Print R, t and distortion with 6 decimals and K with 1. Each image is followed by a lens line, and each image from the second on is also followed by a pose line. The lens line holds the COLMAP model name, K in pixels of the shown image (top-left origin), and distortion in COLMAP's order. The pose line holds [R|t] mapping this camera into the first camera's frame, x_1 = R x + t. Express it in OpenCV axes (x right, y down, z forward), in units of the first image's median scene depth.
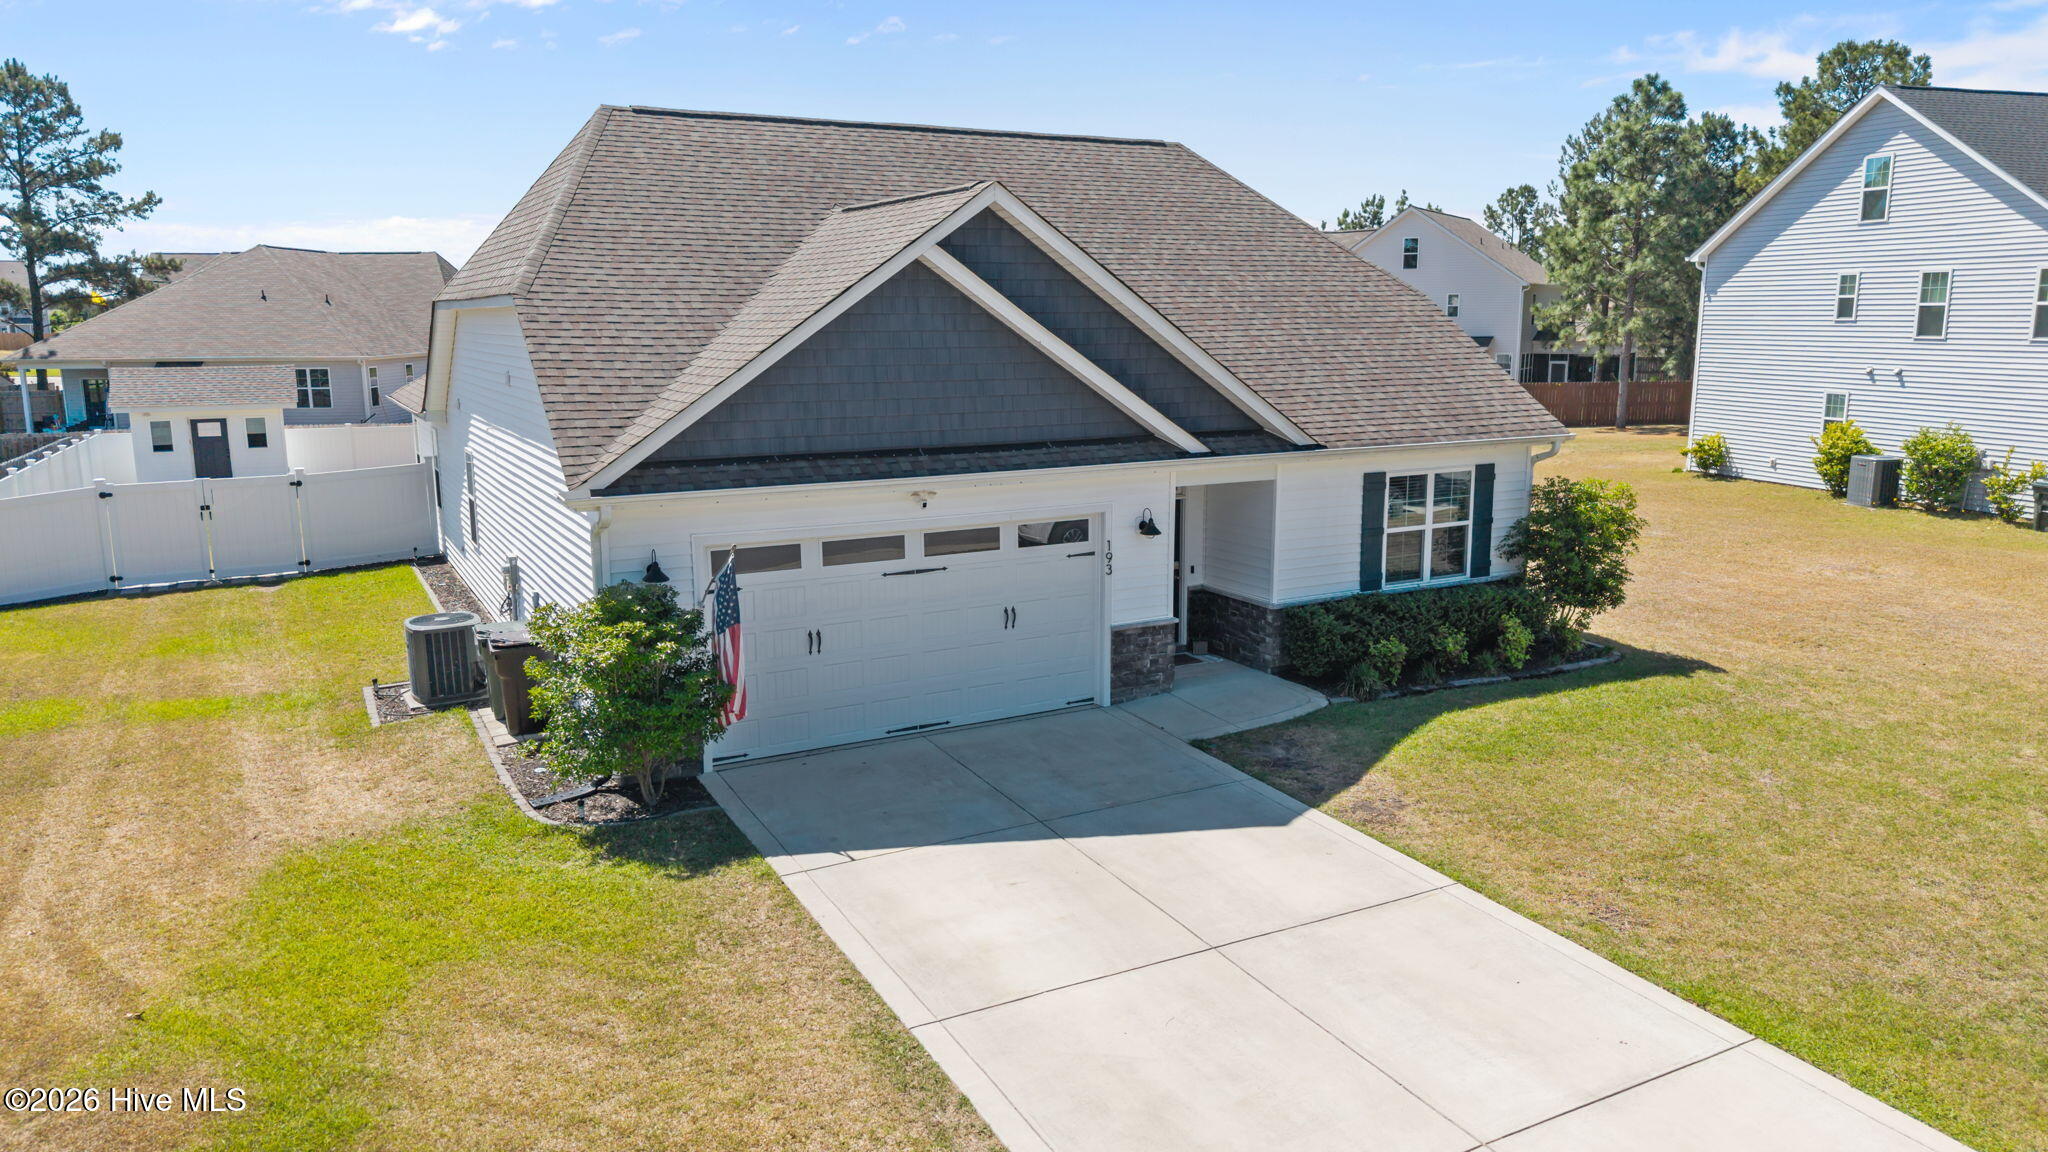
lens RADIAL K [[1398.9, 0, 1030.1], [0, 1398.9, 574.9], [0, 0, 1]] dist [0.025920, -0.030933]
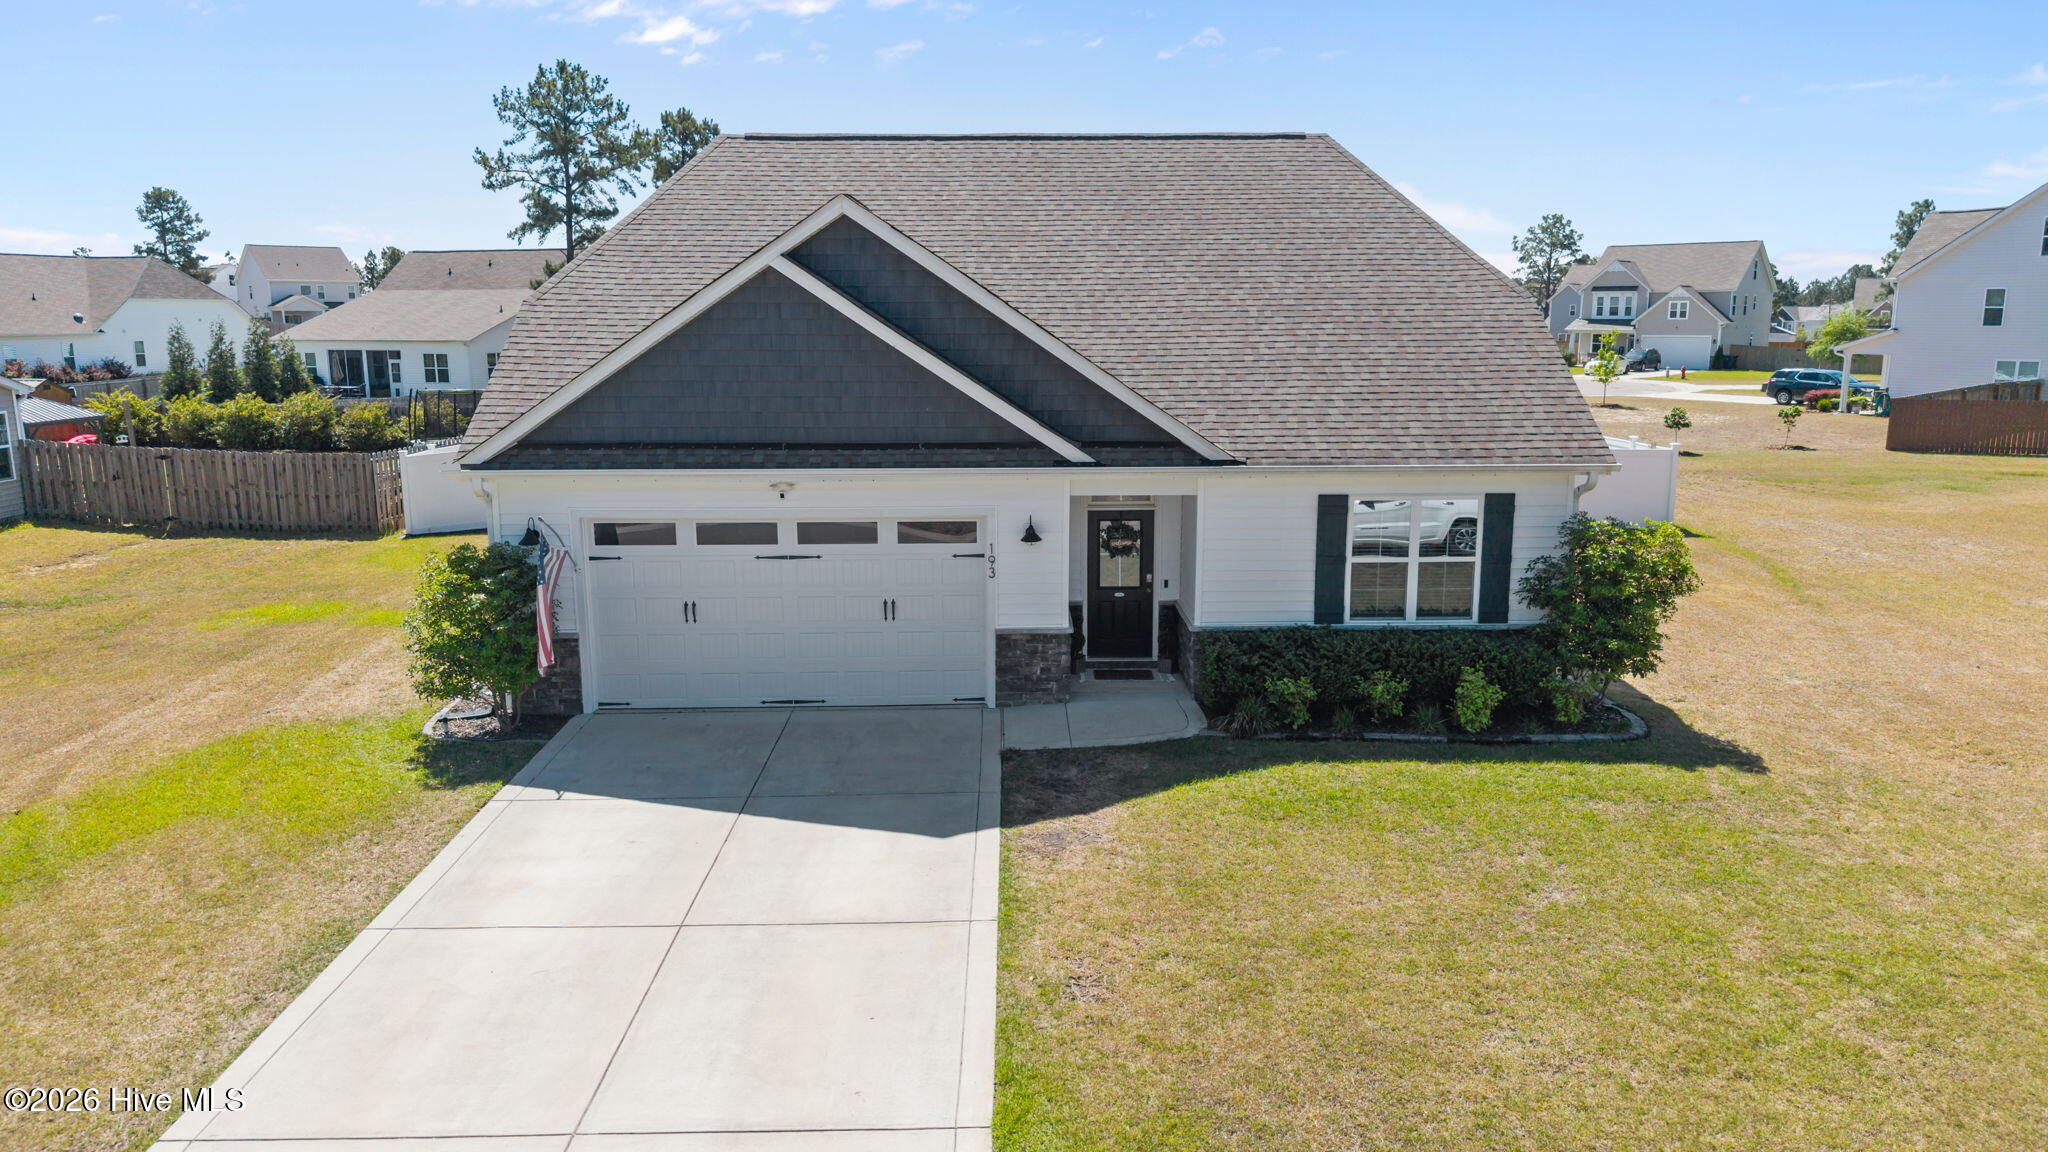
lens RADIAL K [[1392.3, 0, 1024.0], [0, 1392.3, 576.0], [0, 0, 1]] dist [0.034437, -0.037794]
pose [[0.885815, 0.088553, -0.455510, 0.538973], [-0.086155, 0.995941, 0.026073, -0.029881], [0.455970, 0.016149, 0.889849, 0.117050]]
